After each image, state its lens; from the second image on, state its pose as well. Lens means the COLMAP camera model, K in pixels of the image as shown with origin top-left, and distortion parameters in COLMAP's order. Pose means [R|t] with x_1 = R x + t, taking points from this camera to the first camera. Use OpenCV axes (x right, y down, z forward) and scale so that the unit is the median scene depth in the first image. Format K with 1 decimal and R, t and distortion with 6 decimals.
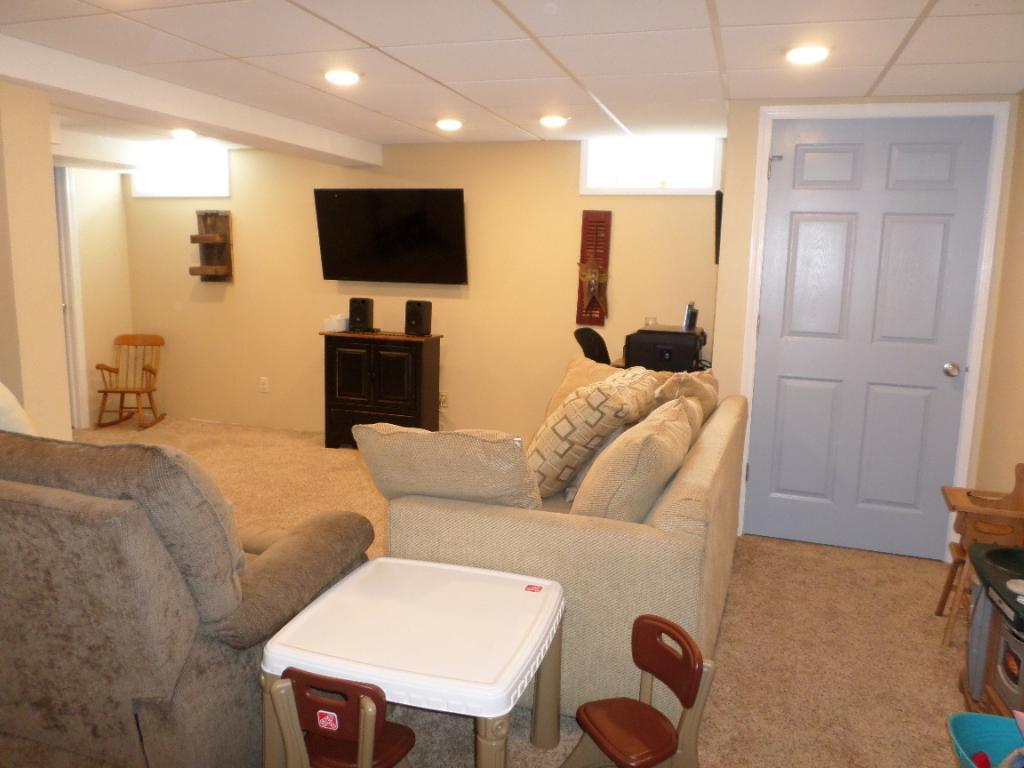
lens RADIAL K [[787.8, 0, 514.2], [0, 787.8, 379.6], [0, 0, 1]] dist [0.010486, -0.014548]
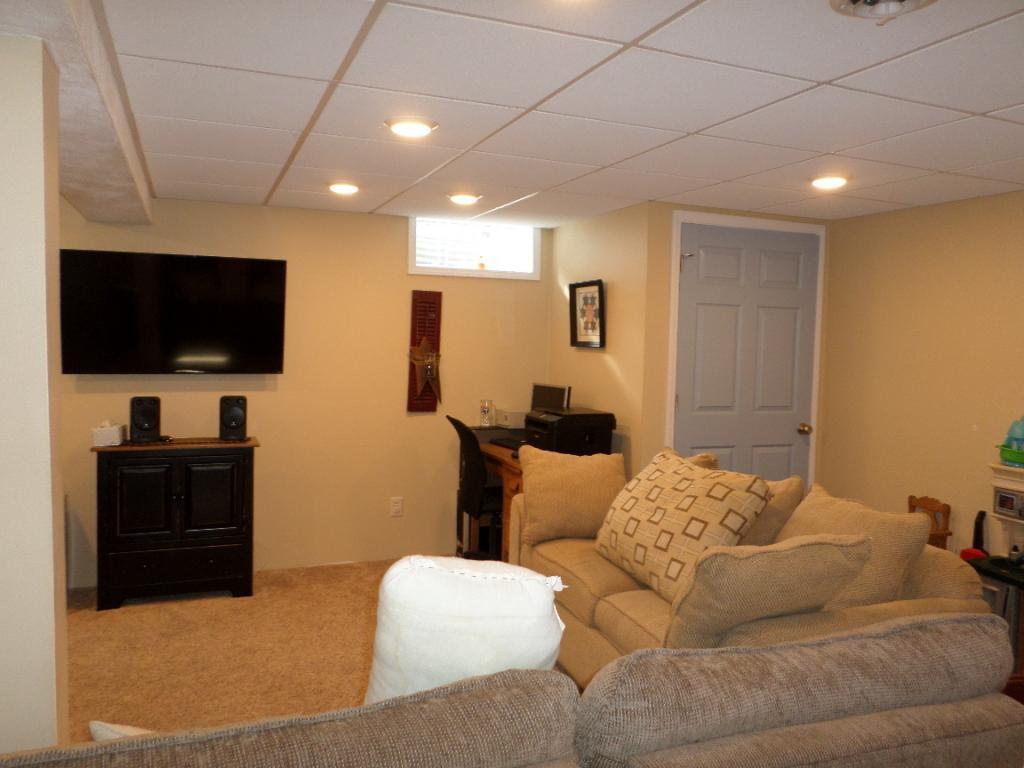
lens RADIAL K [[787.8, 0, 515.5], [0, 787.8, 381.4], [0, 0, 1]] dist [0.010486, -0.014548]
pose [[0.771212, -0.042640, 0.635149, -0.413540], [0.096937, 0.993984, -0.050972, -0.047486], [-0.629155, 0.100879, 0.770706, 0.211751]]
